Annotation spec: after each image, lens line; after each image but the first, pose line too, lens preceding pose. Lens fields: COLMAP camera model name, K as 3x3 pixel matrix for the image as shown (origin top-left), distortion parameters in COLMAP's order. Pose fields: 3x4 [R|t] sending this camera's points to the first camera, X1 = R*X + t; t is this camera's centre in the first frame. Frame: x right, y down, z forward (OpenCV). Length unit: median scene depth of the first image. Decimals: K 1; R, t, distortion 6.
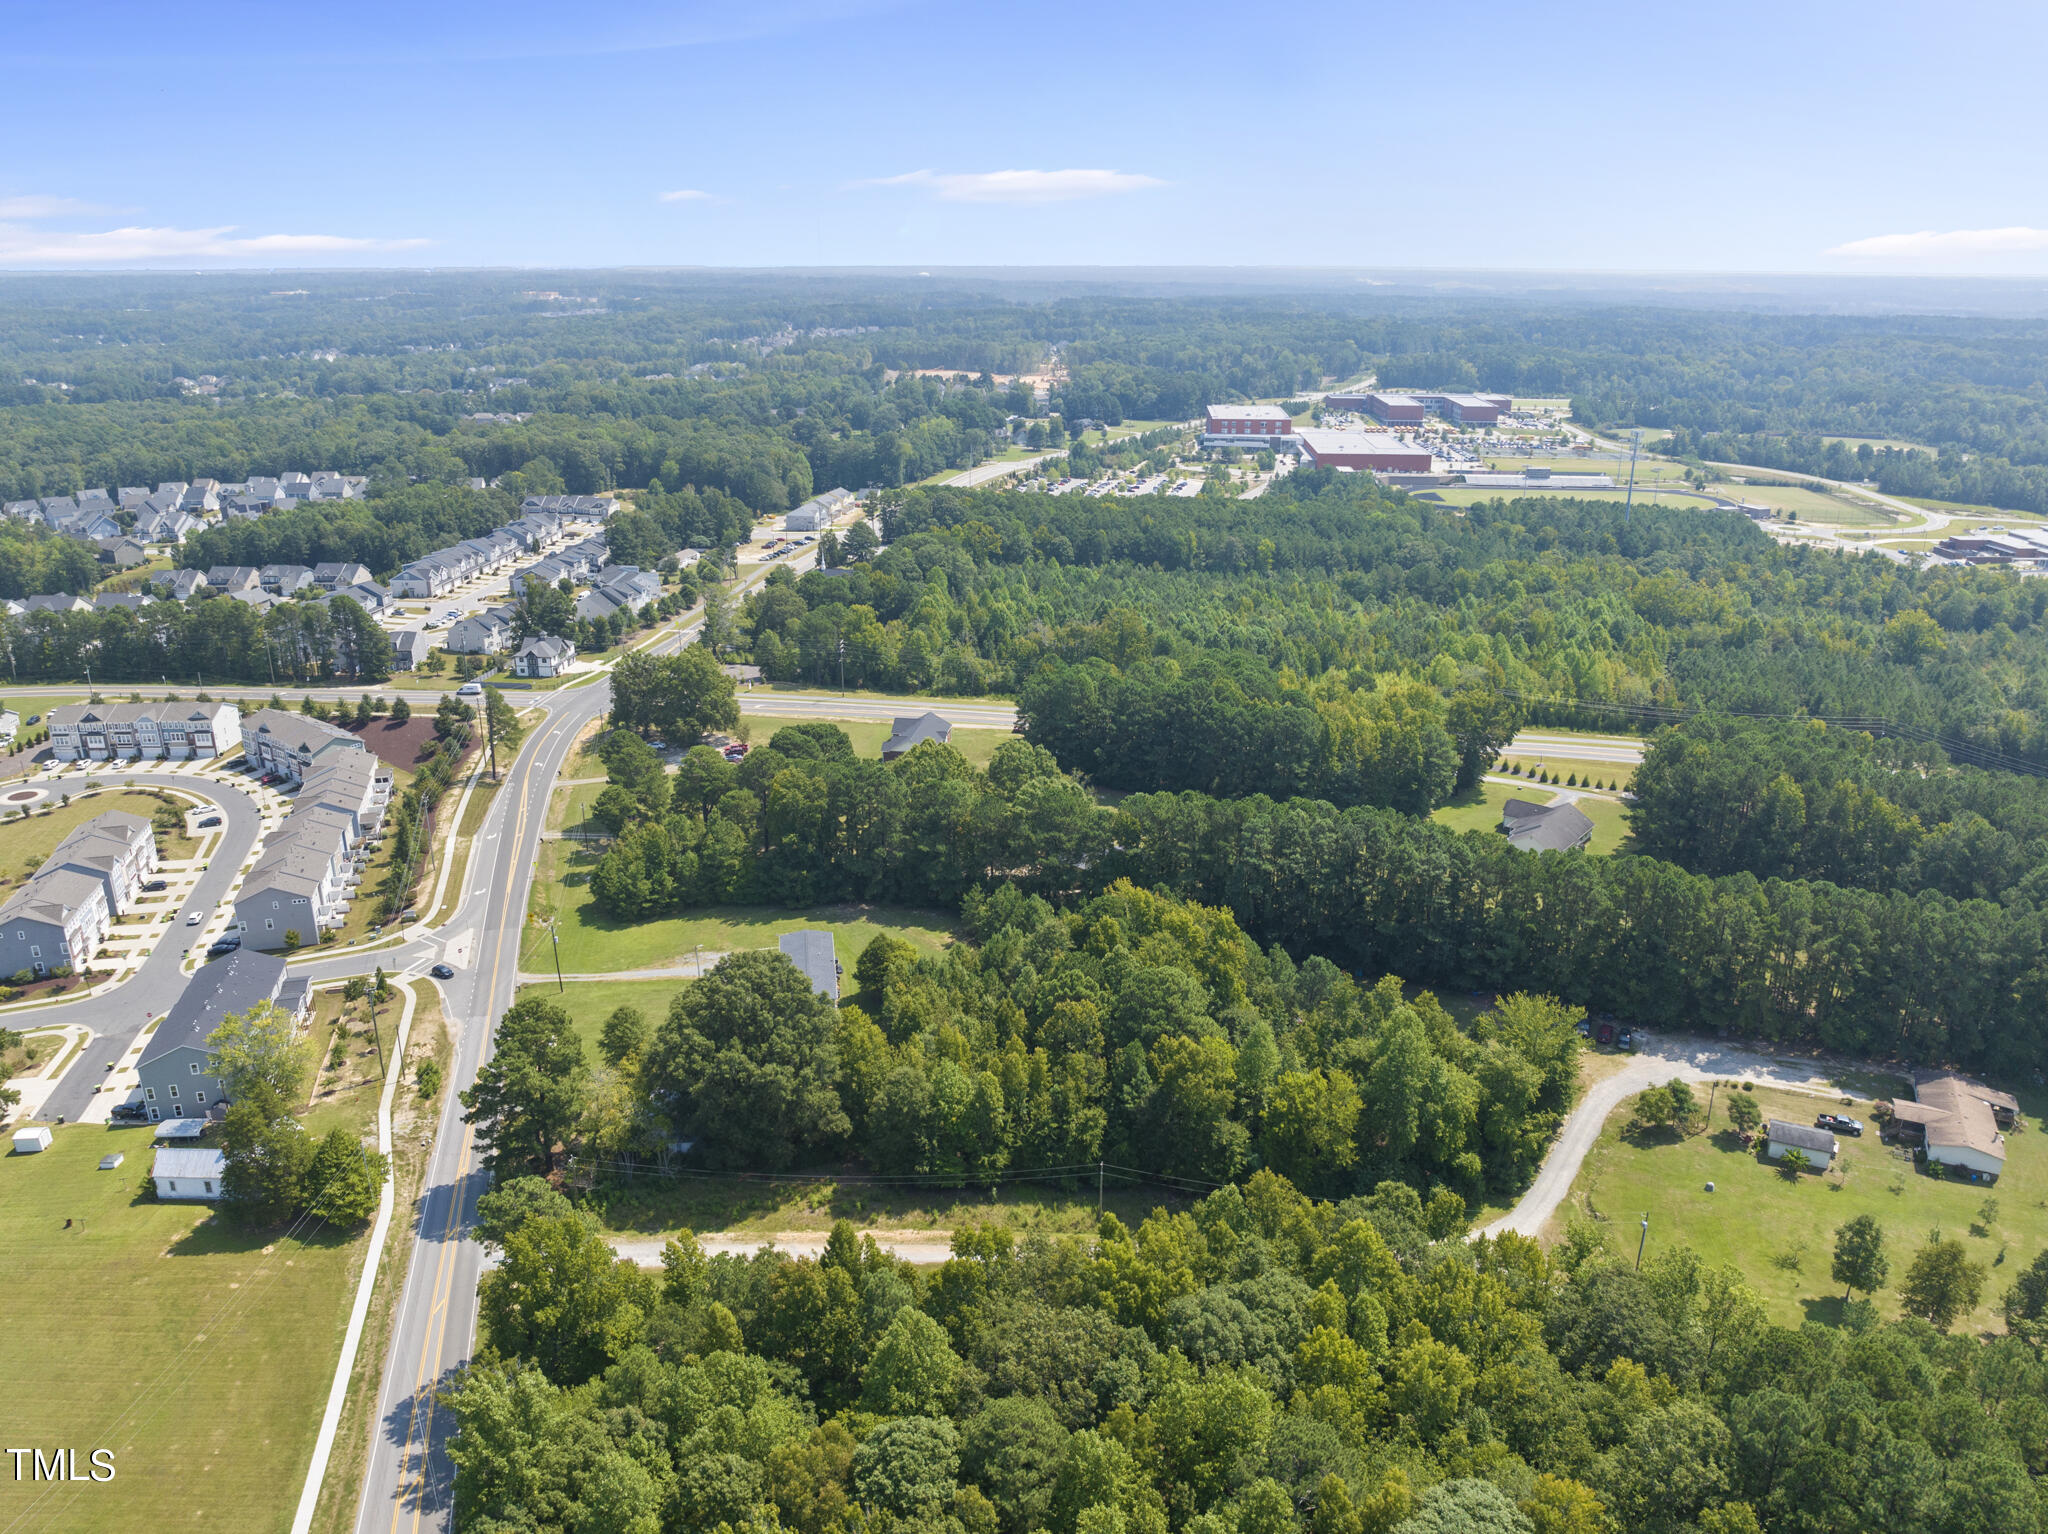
lens RADIAL K [[1453.7, 0, 1024.0], [0, 1453.7, 767.0], [0, 0, 1]] dist [-0.033382, -0.001897]
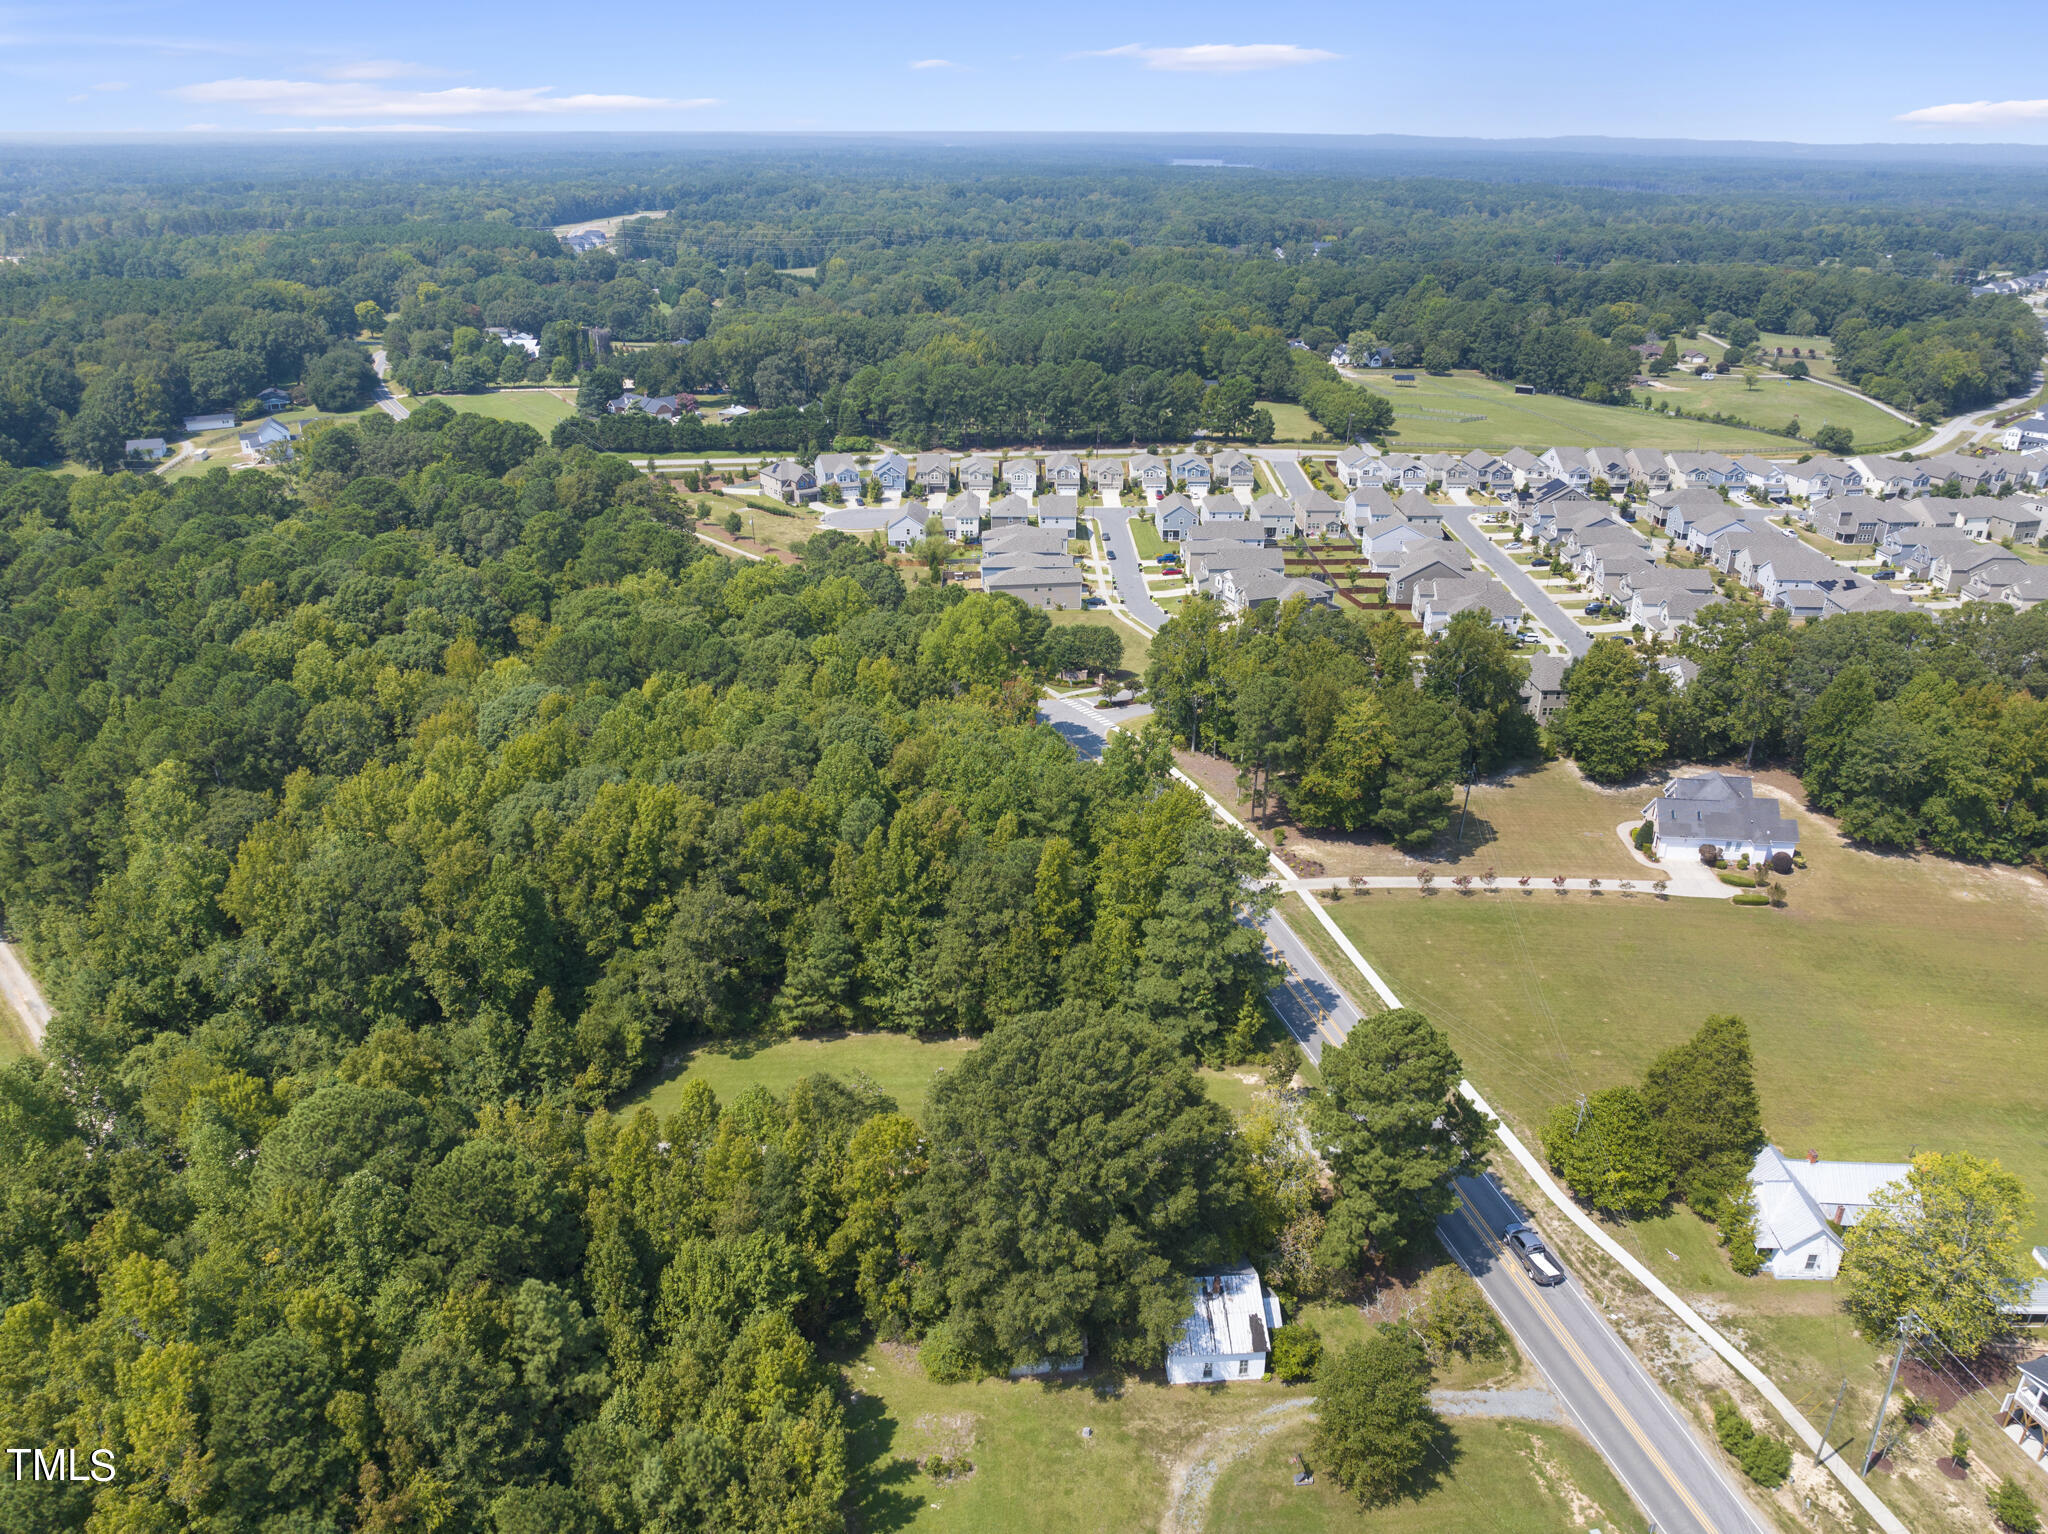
lens RADIAL K [[1438.3, 0, 1032.3], [0, 1438.3, 761.1], [0, 0, 1]] dist [-0.039518, 0.006039]
pose [[-0.999868, -0.013617, 0.008867, -0.124148], [-0.003842, 0.728312, 0.685235, -0.234947], [-0.015789, 0.685111, -0.728268, 0.938789]]
